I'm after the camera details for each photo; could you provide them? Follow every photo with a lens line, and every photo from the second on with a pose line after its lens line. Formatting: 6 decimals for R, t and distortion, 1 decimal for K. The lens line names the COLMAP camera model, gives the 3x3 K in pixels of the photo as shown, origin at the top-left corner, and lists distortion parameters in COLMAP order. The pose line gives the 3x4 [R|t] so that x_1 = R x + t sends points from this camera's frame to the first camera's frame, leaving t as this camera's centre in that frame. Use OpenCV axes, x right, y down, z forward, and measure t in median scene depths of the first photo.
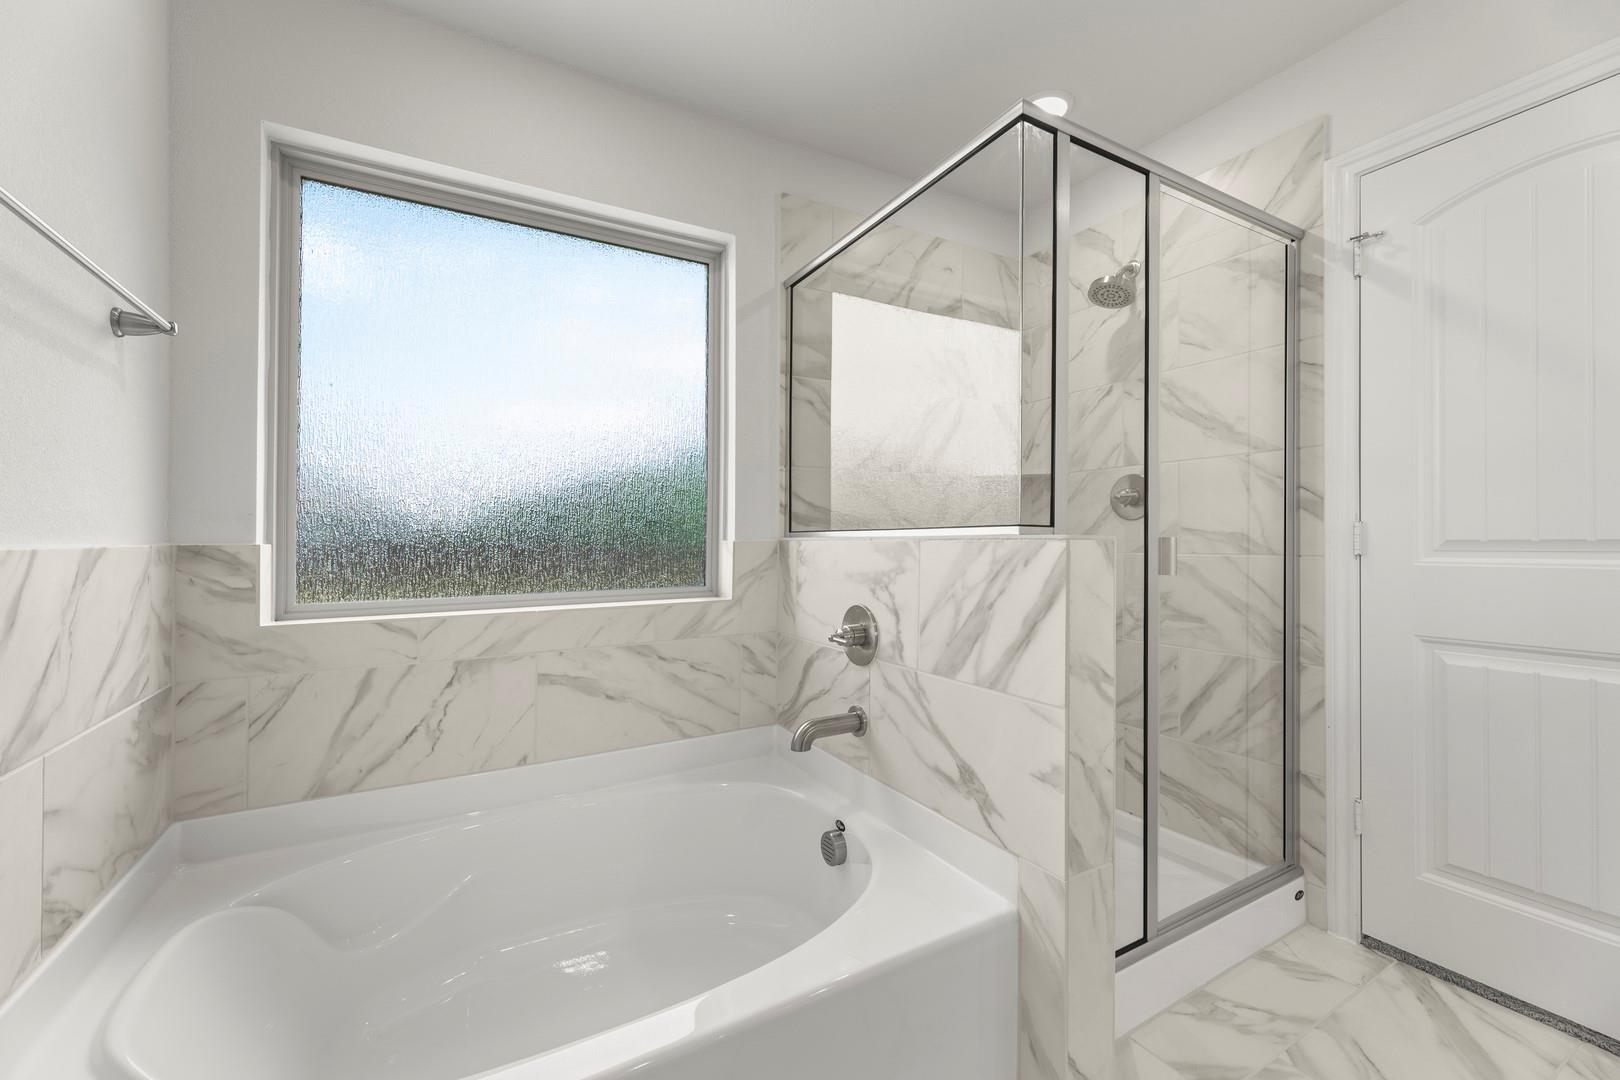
lens RADIAL K [[656.7, 0, 811.8], [0, 656.7, 533.9], [0, 0, 1]] dist [0.000185, 0.000492]
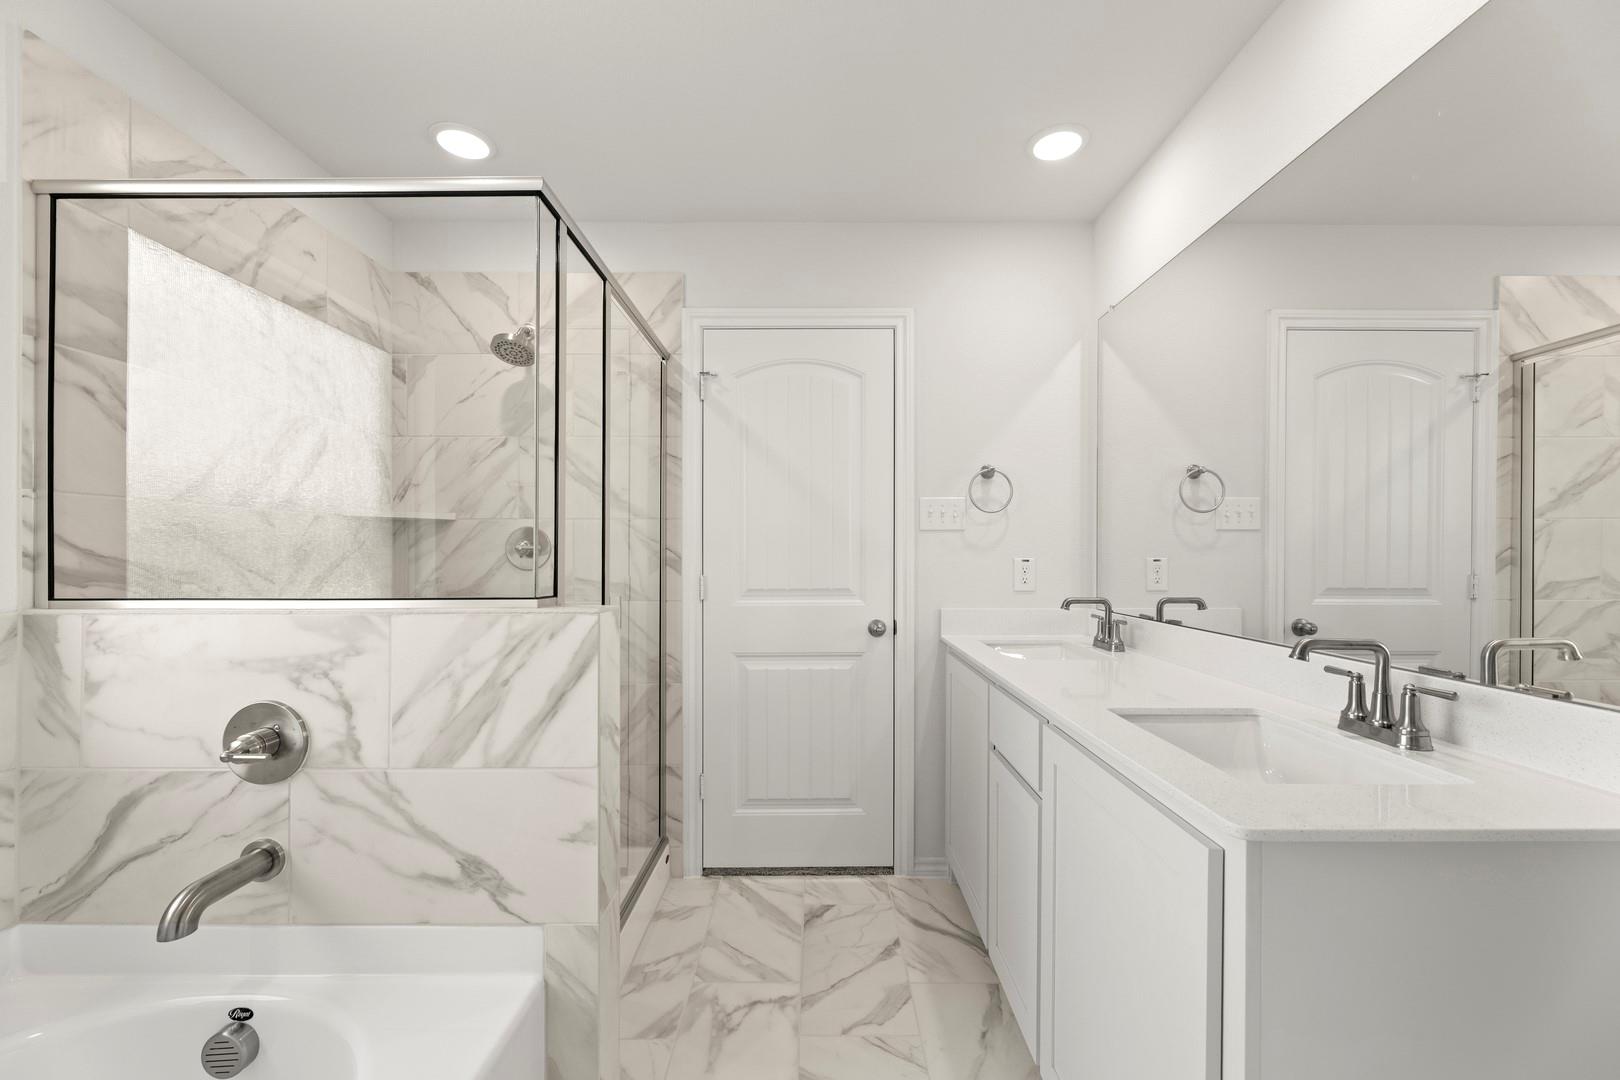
lens RADIAL K [[656.7, 0, 818.7], [0, 656.7, 557.4], [0, 0, 1]] dist [0.000185, 0.000492]
pose [[0.489940, 0.004420, 0.871745, -0.257784], [-0.010303, 0.999947, 0.000721, -0.059262], [-0.871695, -0.009335, 0.489960, 0.092525]]
